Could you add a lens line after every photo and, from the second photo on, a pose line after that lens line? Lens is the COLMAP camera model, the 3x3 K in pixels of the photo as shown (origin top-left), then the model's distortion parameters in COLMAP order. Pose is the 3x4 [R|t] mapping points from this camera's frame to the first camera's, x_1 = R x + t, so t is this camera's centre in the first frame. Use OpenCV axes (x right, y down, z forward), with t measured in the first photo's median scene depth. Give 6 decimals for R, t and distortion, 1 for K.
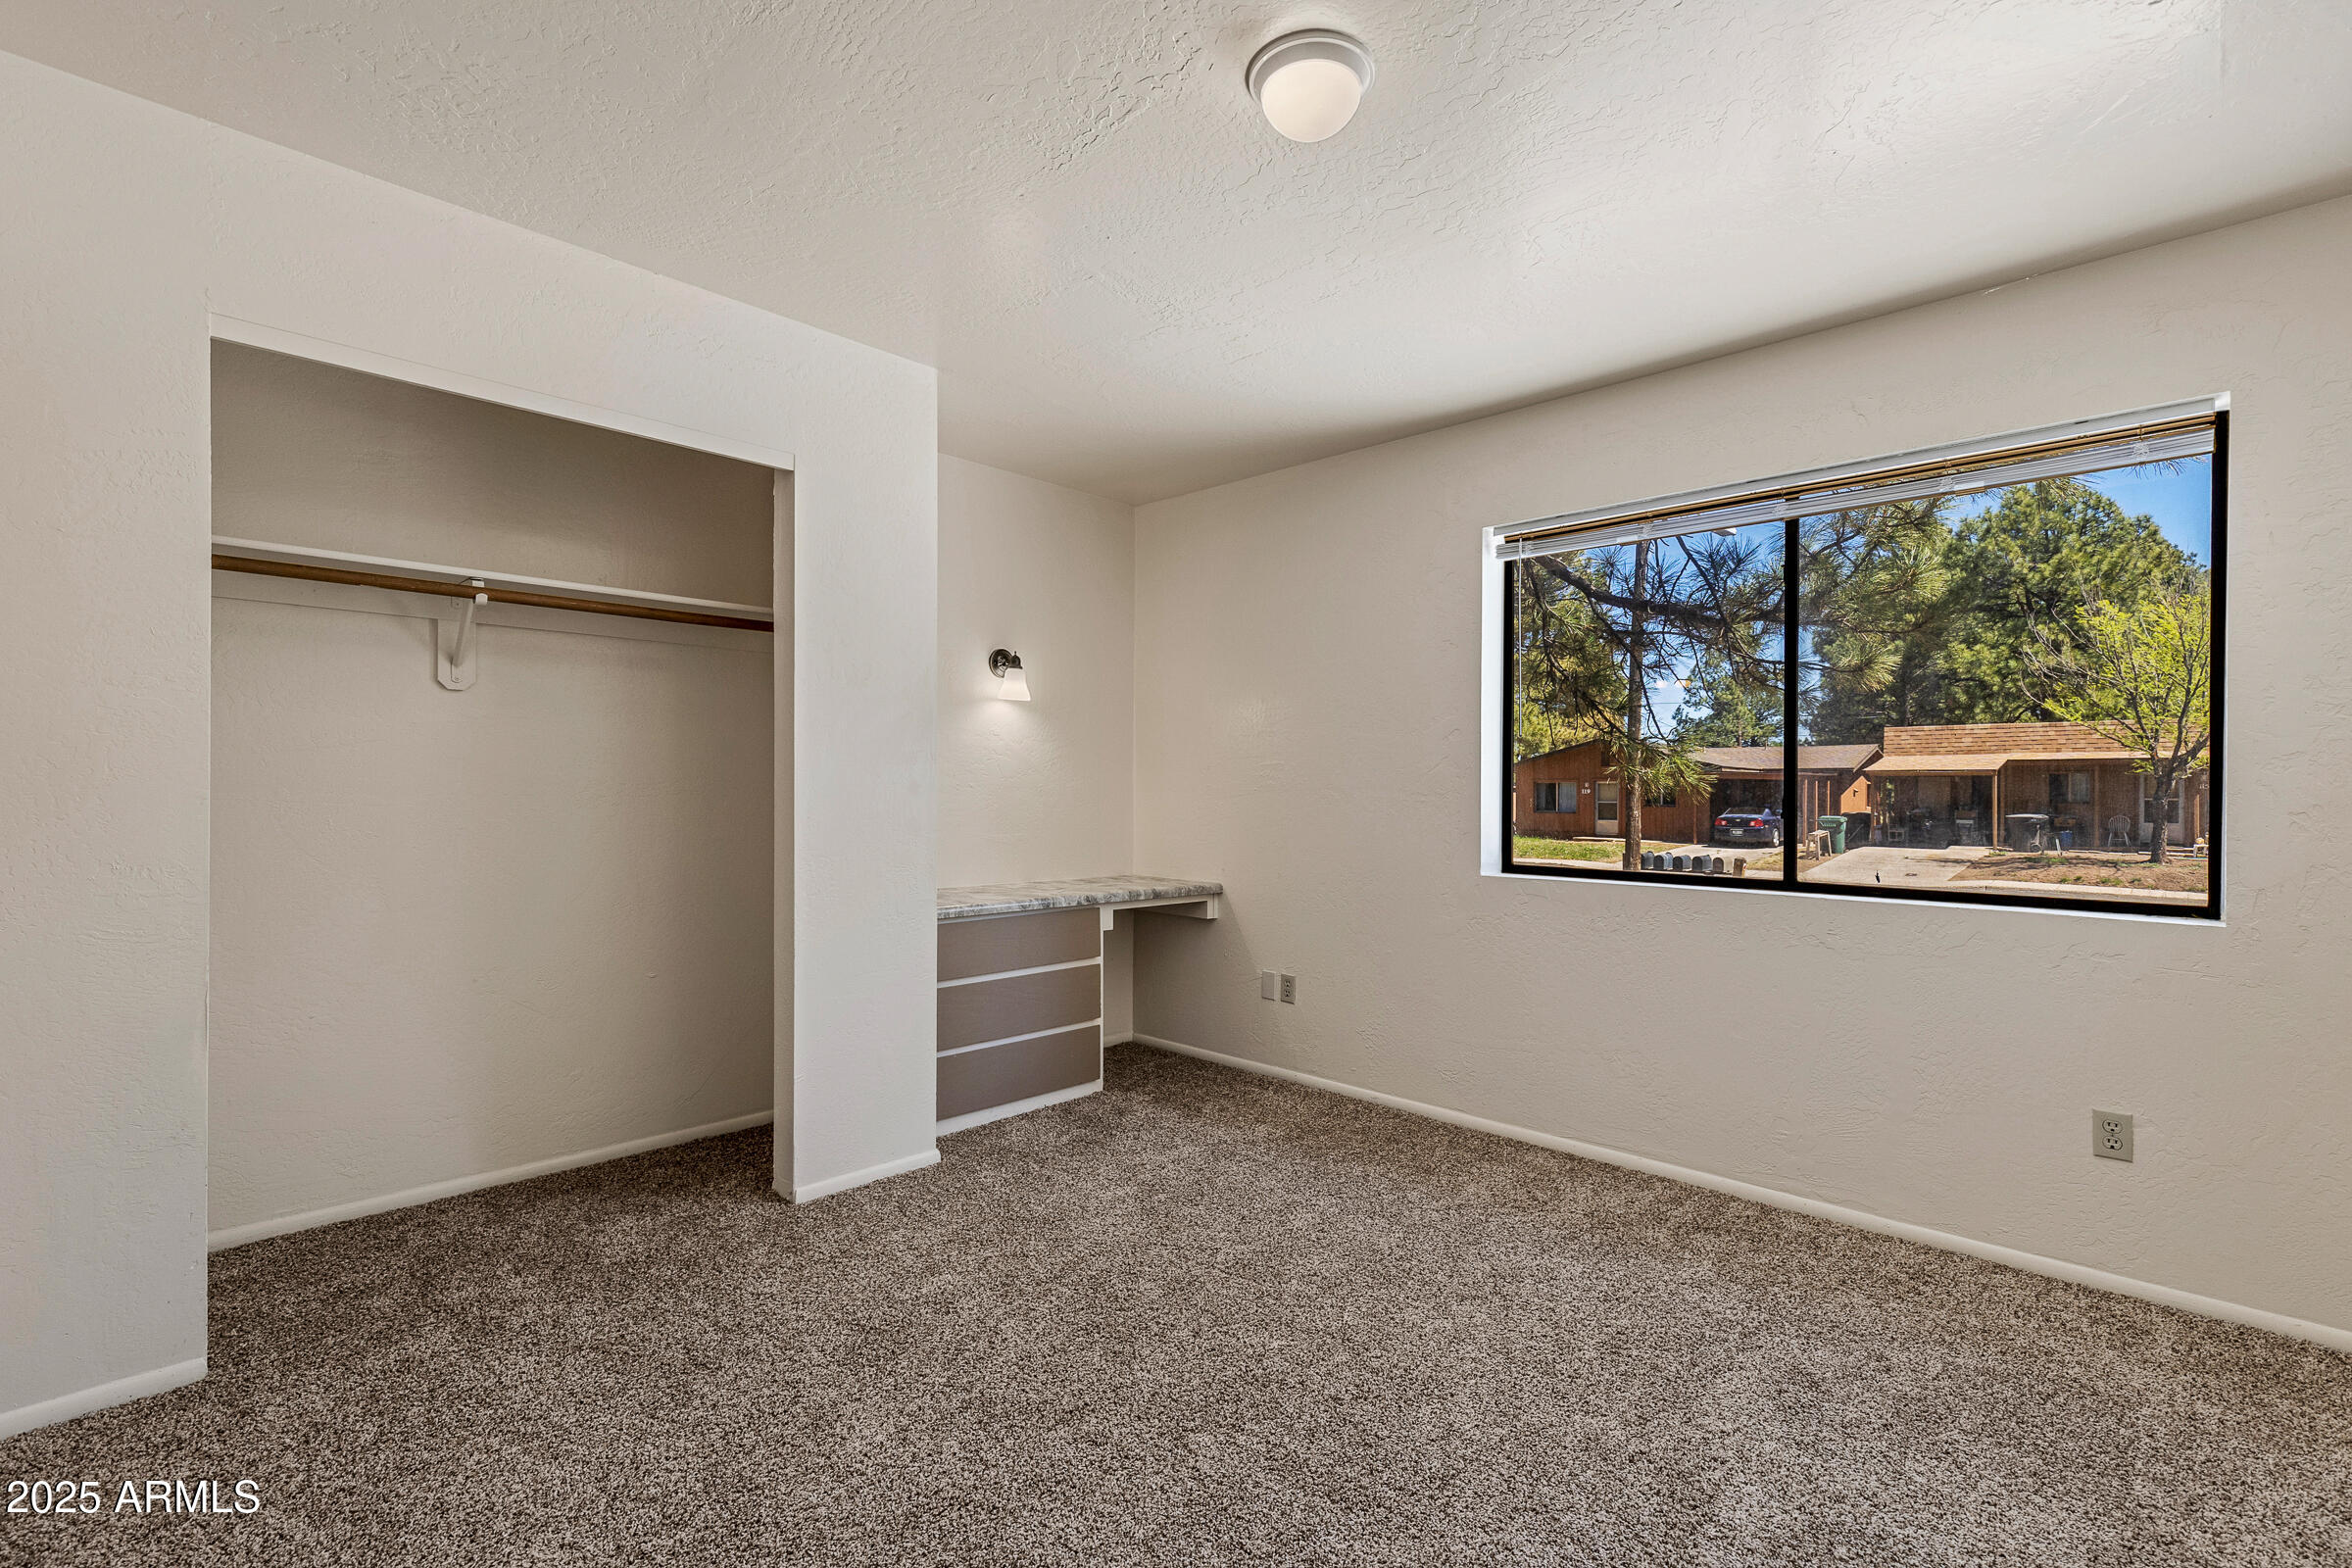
lens RADIAL K [[1055.5, 0, 1173.8], [0, 1055.5, 797.2], [0, 0, 1]] dist [0.000380, -0.000041]
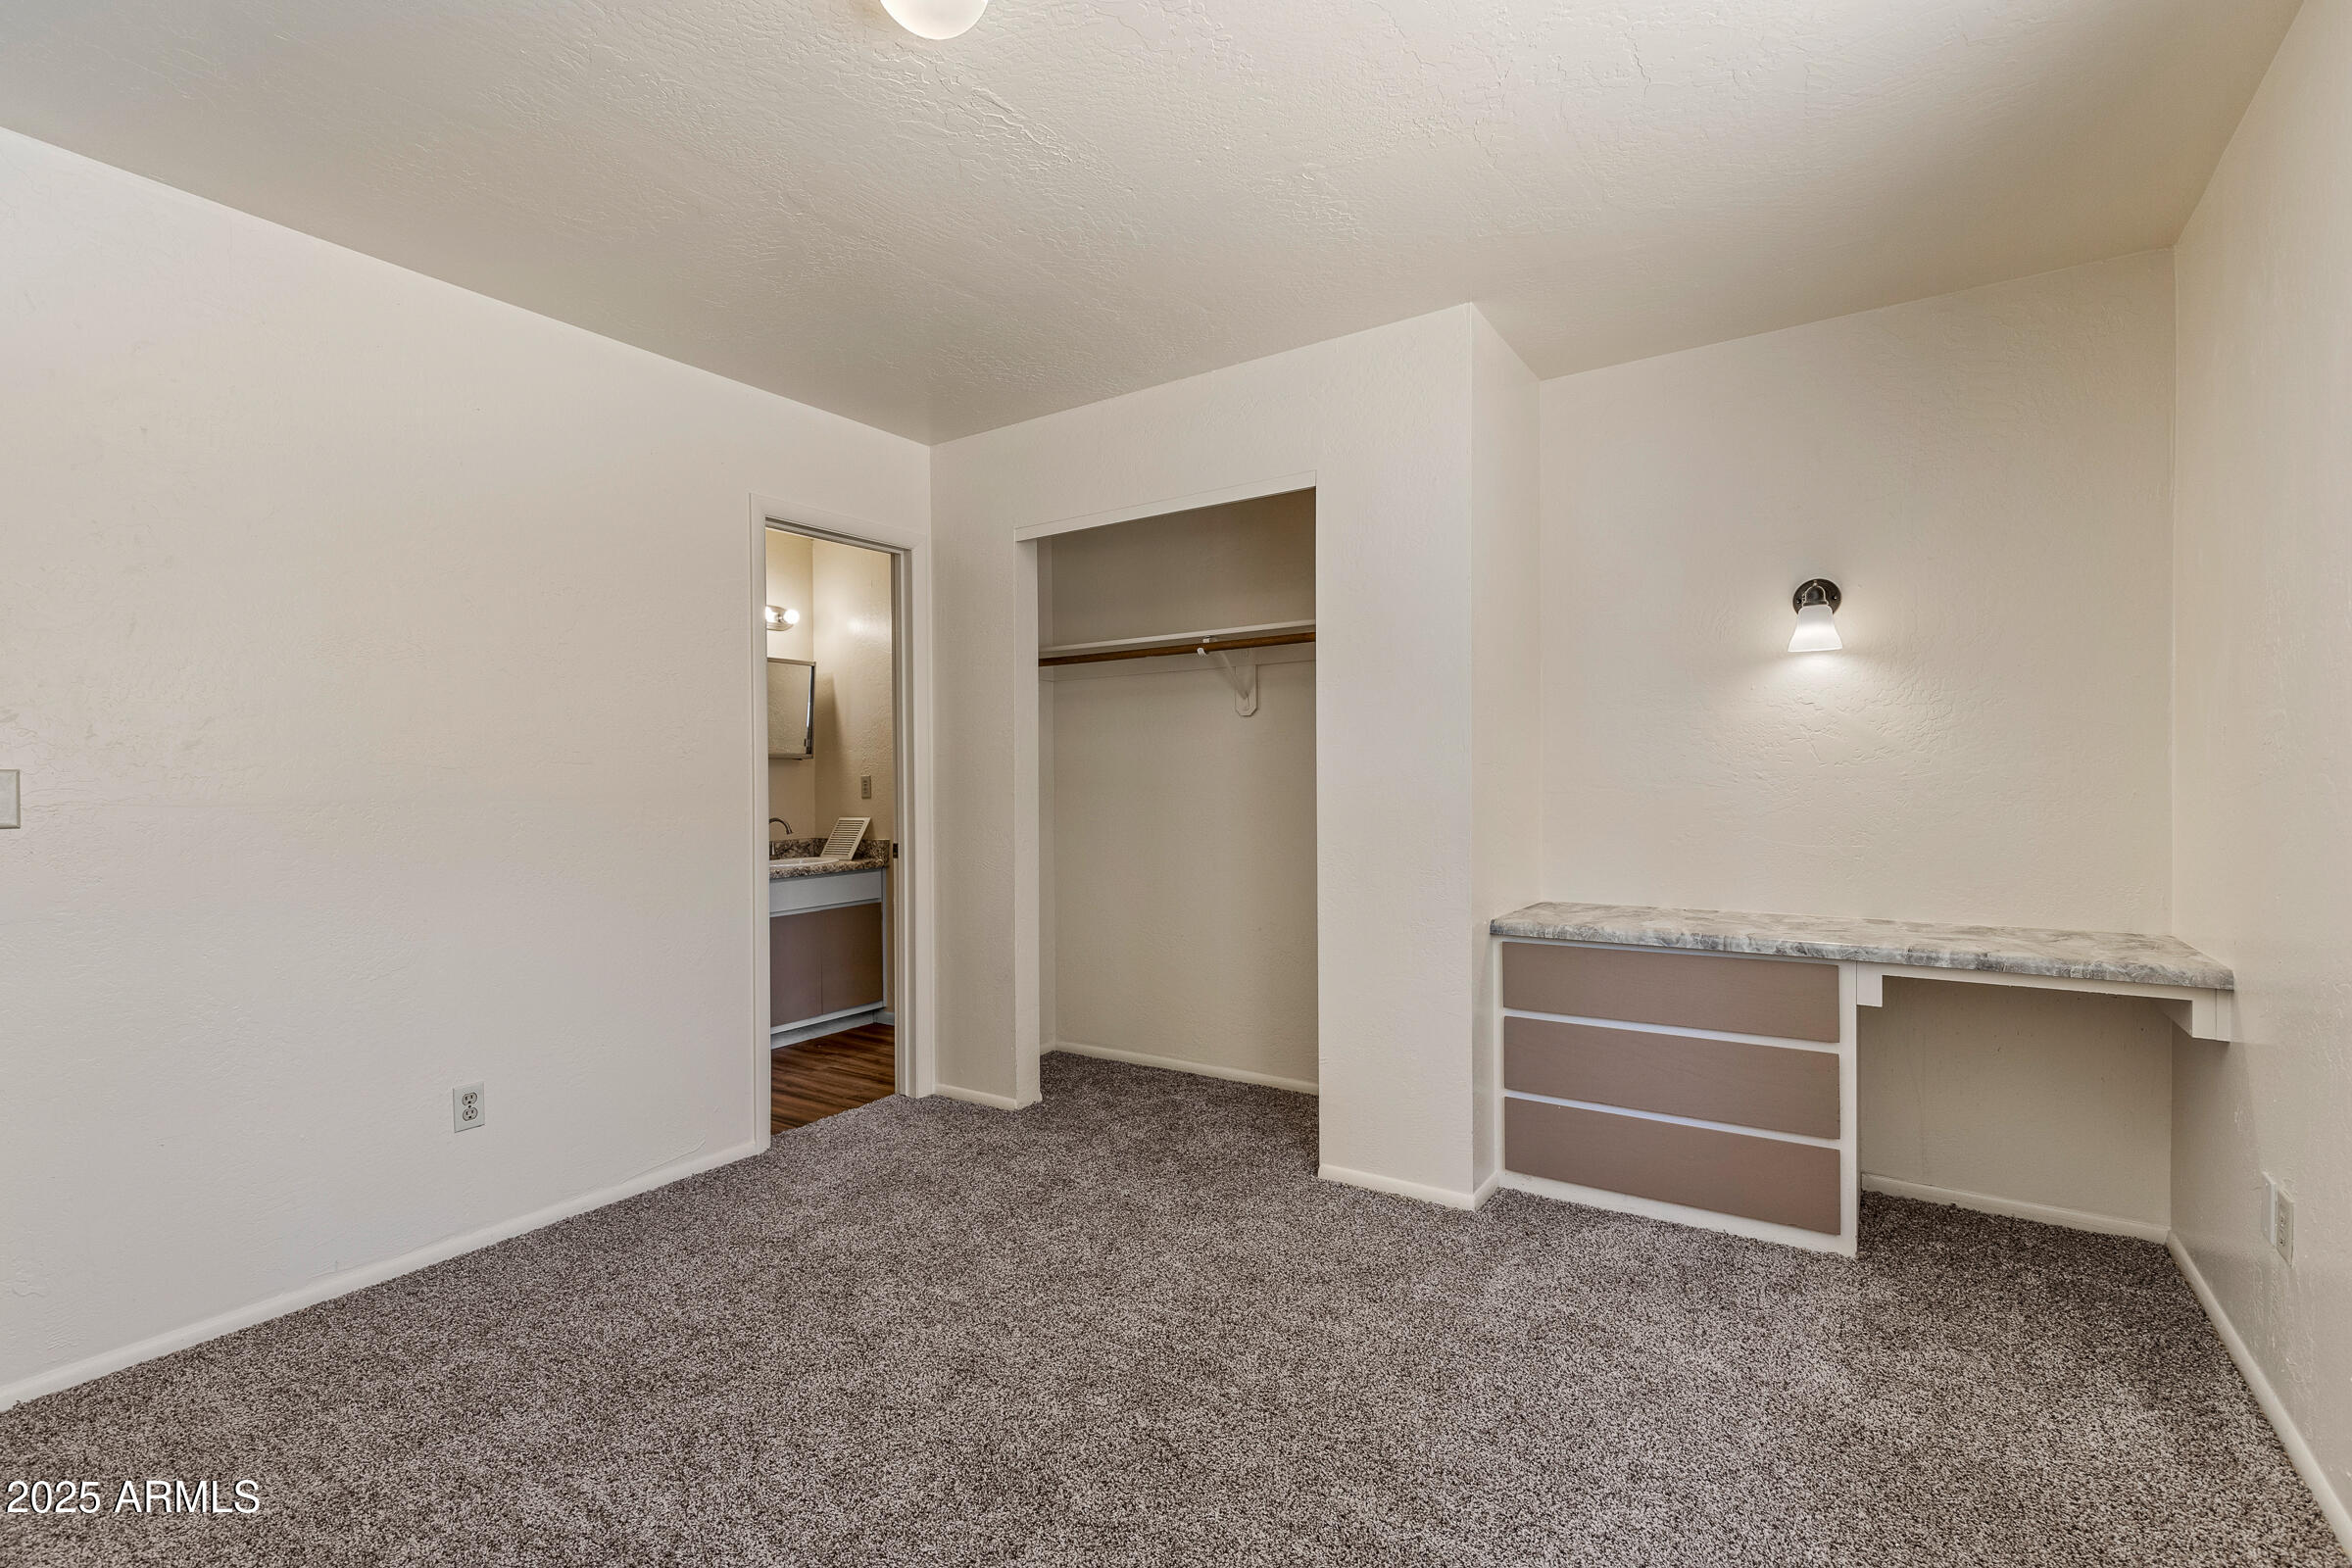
lens RADIAL K [[1055.5, 0, 1173.8], [0, 1055.5, 797.2], [0, 0, 1]] dist [0.000380, -0.000041]
pose [[0.172823, 0.005251, -0.984939, 0.567193], [0.005048, 0.999968, 0.006217, -0.003581], [0.984940, -0.006046, 0.172791, 0.579460]]
